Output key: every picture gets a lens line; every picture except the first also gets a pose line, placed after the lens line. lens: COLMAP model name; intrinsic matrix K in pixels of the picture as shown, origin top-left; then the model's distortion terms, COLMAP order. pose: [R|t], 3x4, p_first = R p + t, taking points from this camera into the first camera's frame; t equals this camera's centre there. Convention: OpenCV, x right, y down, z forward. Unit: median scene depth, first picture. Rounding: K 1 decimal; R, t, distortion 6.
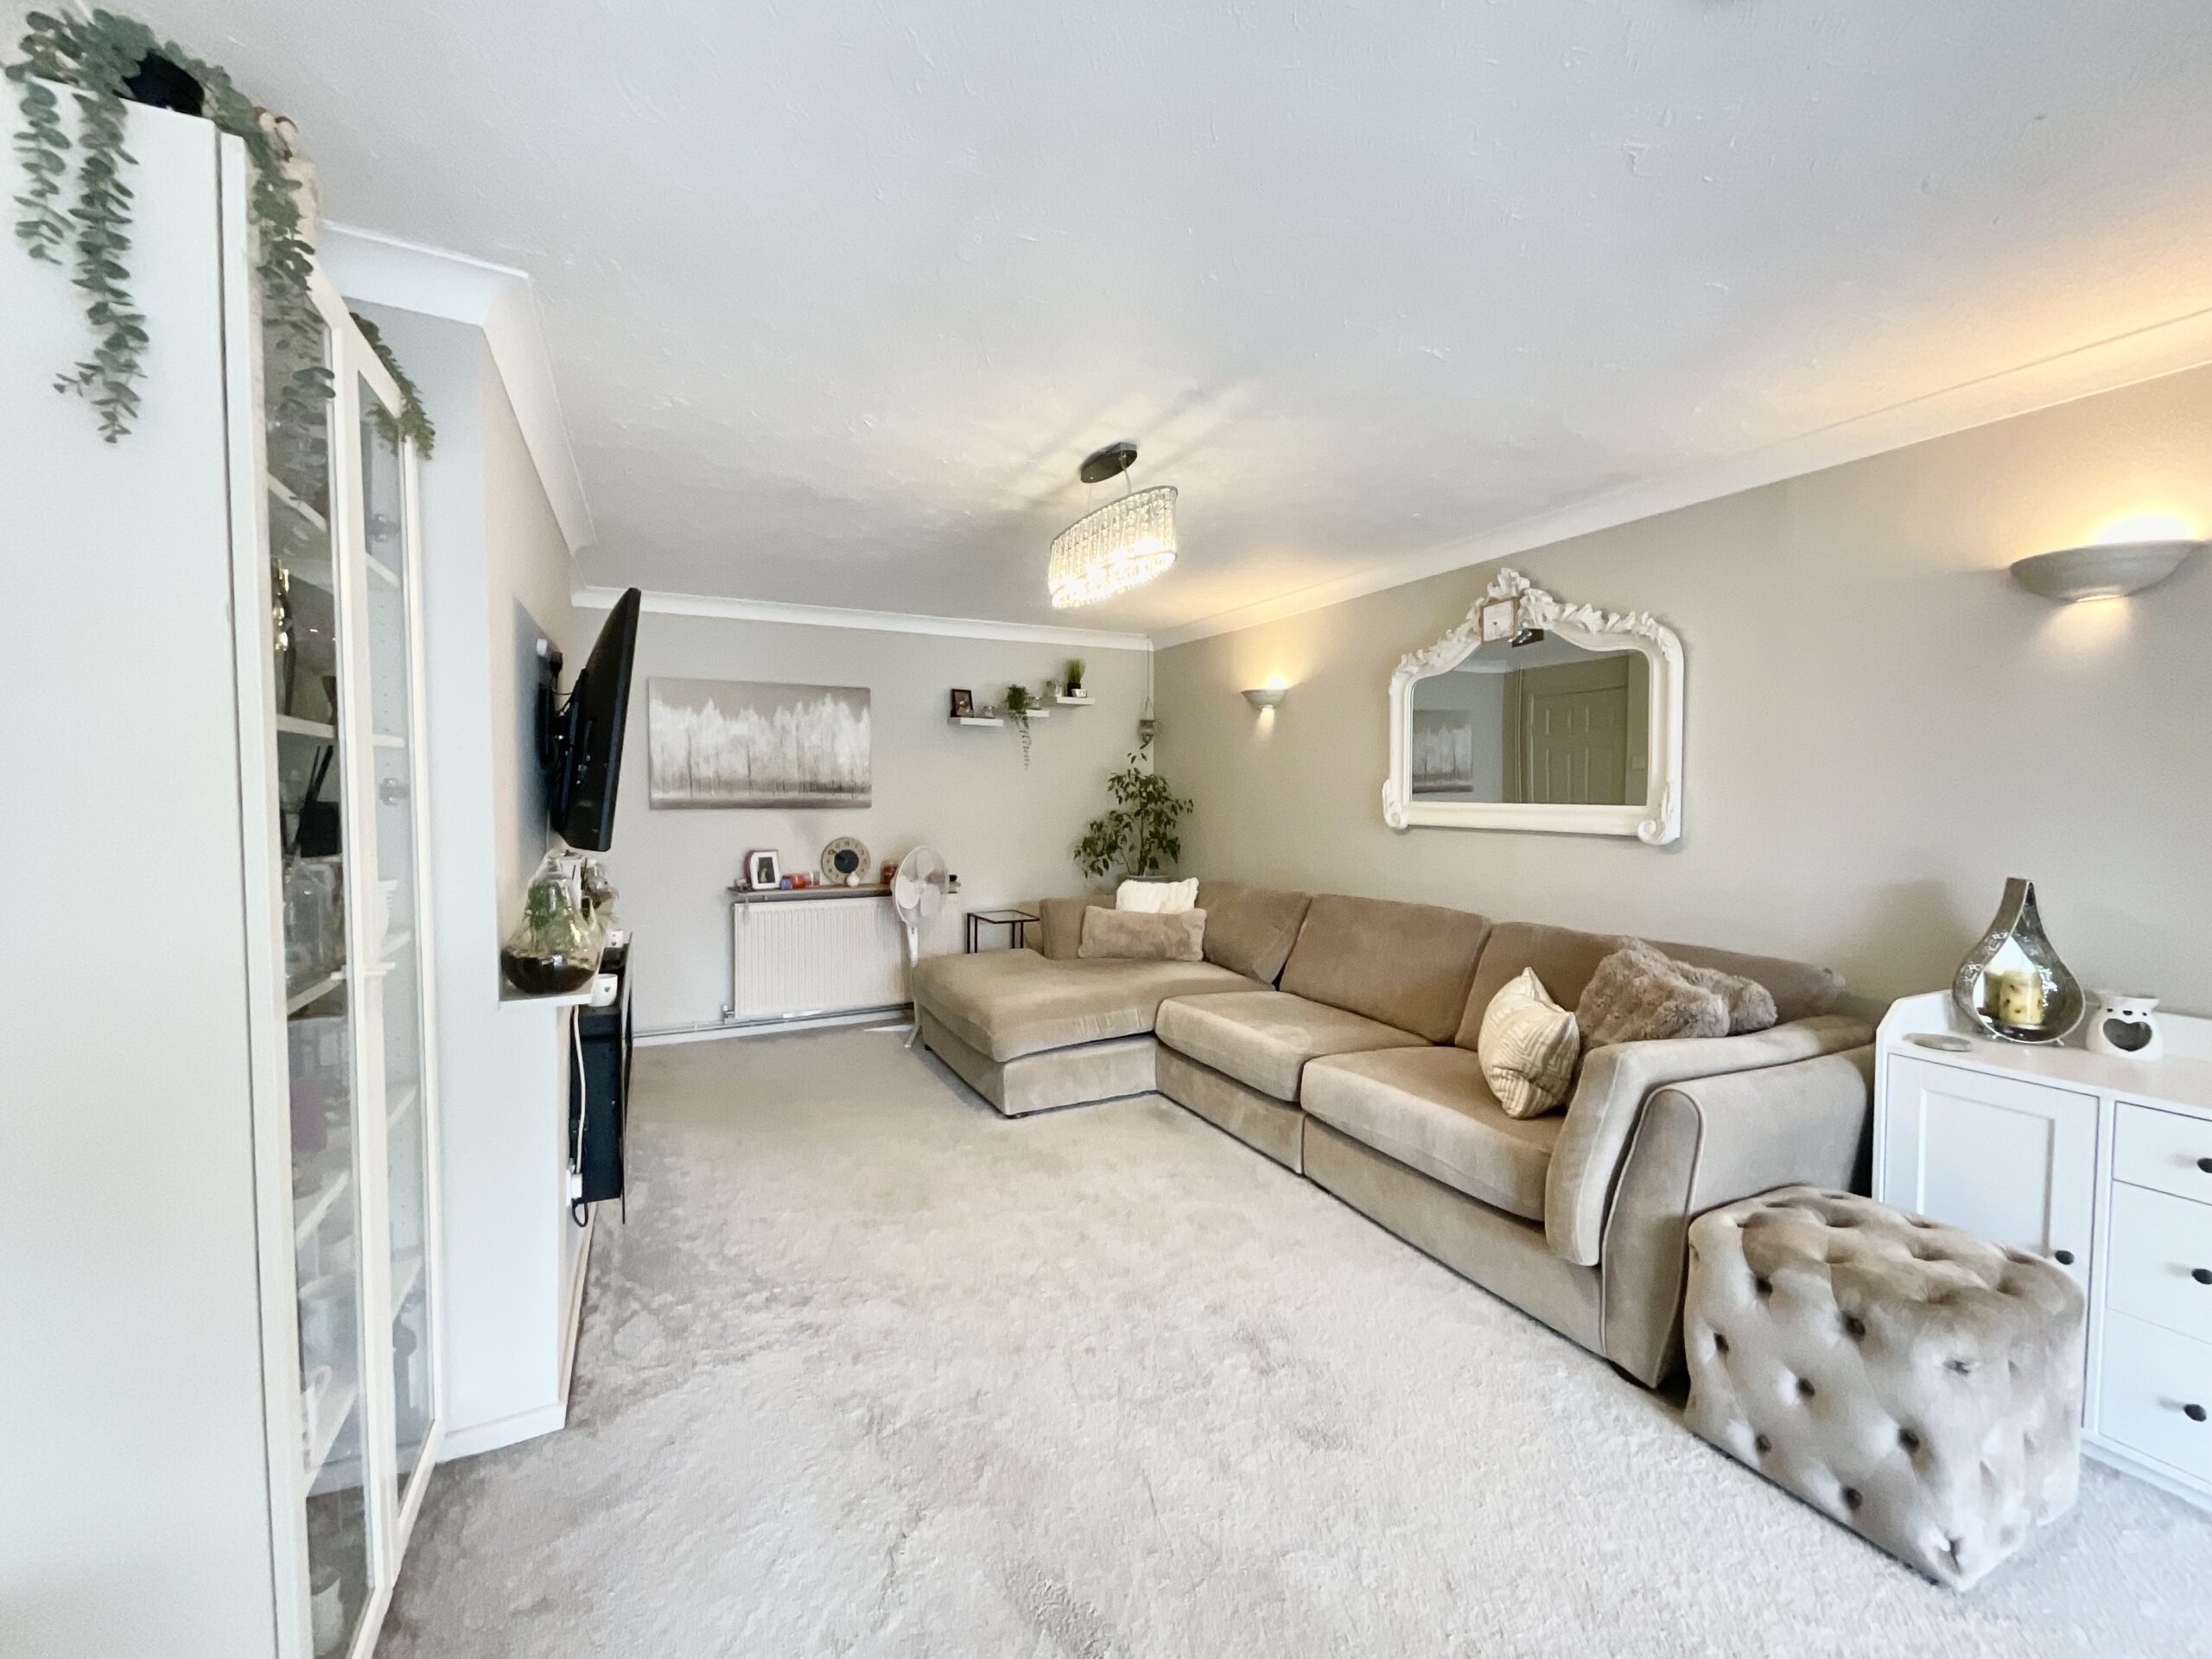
lens RADIAL K [[891.9, 0, 1106.0], [0, 891.9, 829.5], [0, 0, 1]] dist [0.000378, -0.000030]
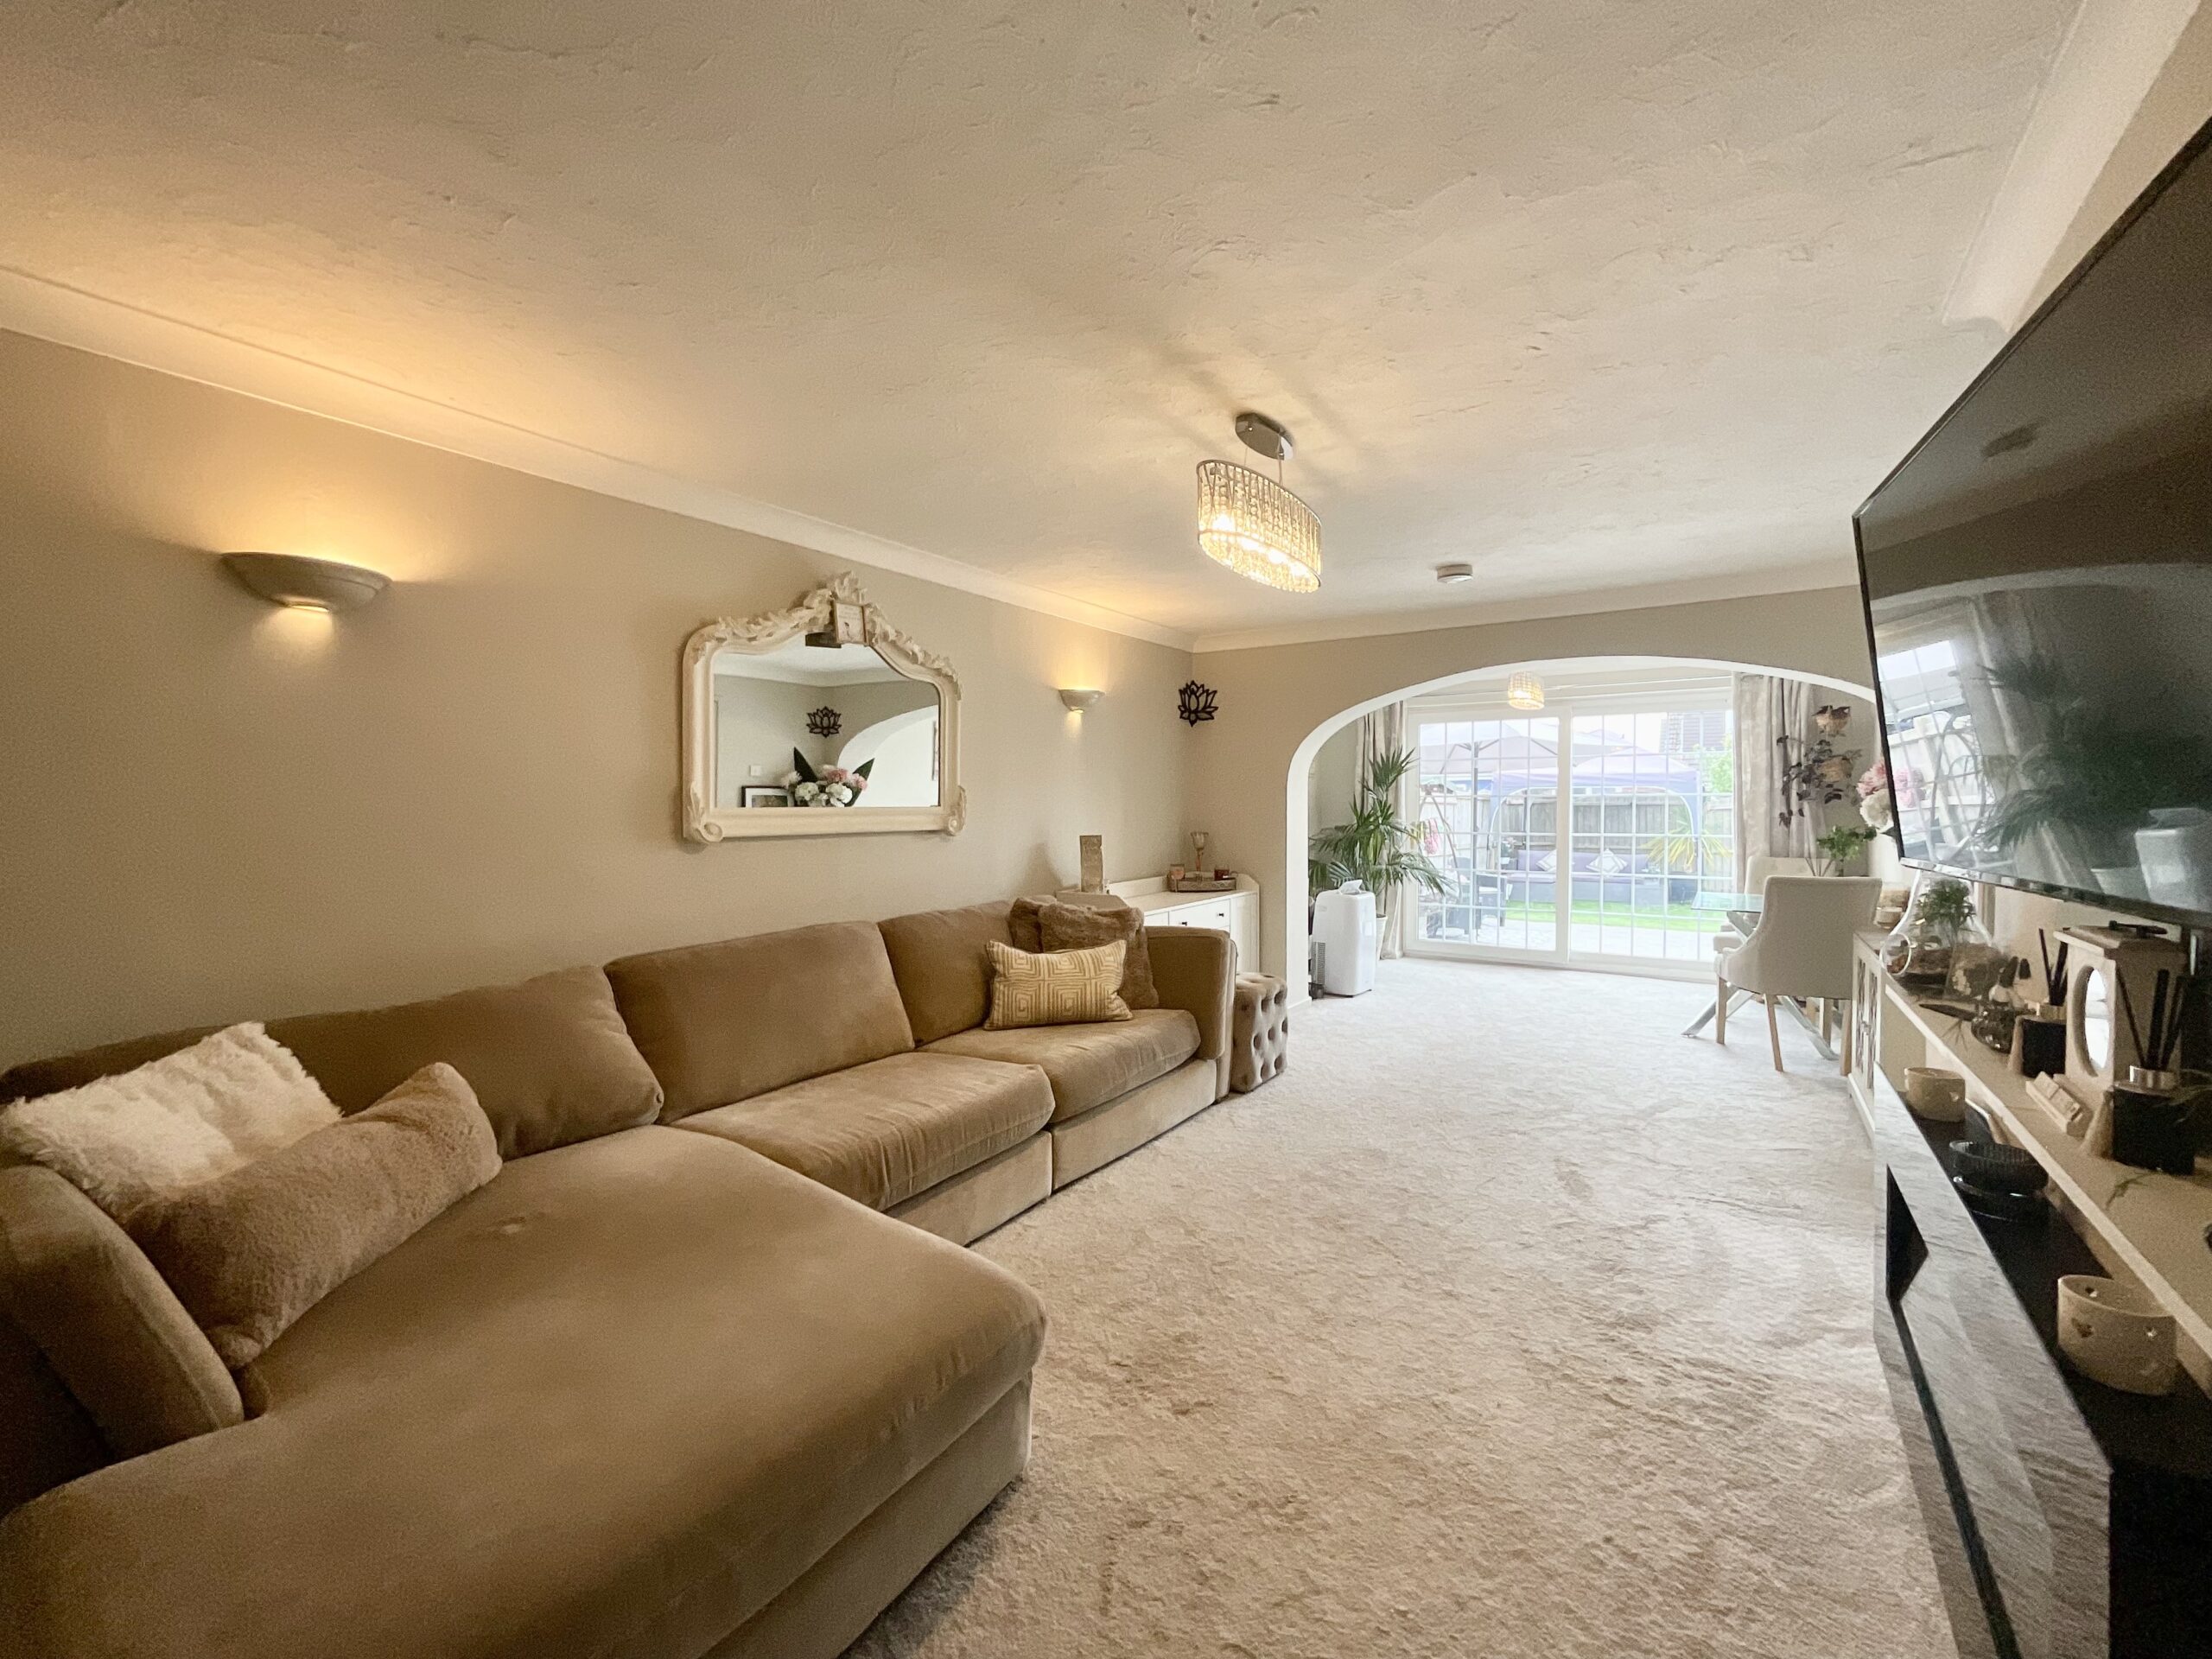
lens RADIAL K [[891.9, 0, 1106.0], [0, 891.9, 829.5], [0, 0, 1]] dist [0.000378, -0.000030]
pose [[-0.469664, -0.041773, 0.881856, -0.643685], [0.030217, 0.997534, 0.063346, -0.065073], [-0.882328, 0.056398, -0.467244, 1.381279]]
